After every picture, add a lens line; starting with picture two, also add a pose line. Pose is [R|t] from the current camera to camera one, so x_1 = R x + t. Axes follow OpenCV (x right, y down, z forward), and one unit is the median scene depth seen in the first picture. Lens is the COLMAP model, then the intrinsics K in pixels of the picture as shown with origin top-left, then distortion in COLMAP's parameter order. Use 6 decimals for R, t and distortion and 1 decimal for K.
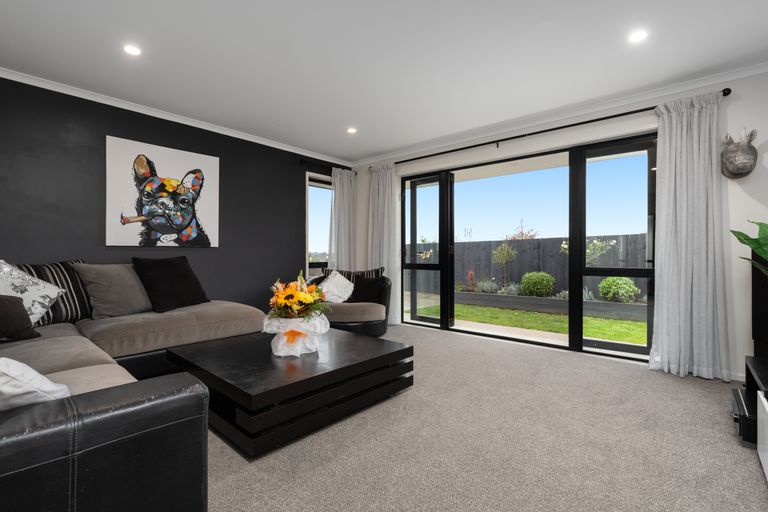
lens RADIAL K [[353.9, 0, 385.0], [0, 353.9, 256.2], [0, 0, 1]] dist [0.000067, -0.000021]
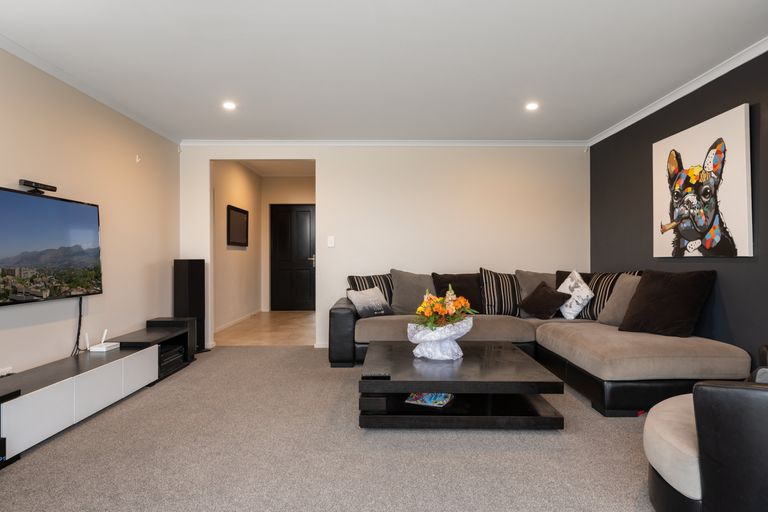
lens RADIAL K [[460.9, 0, 384.7], [0, 460.9, 253.5], [0, 0, 1]] dist [-0.000843, -0.000001]
pose [[-0.751754, -0.003655, -0.659434, 0.538602], [0.002412, 0.999963, -0.008292, -0.028368], [0.659440, -0.007824, -0.751717, 1.316837]]
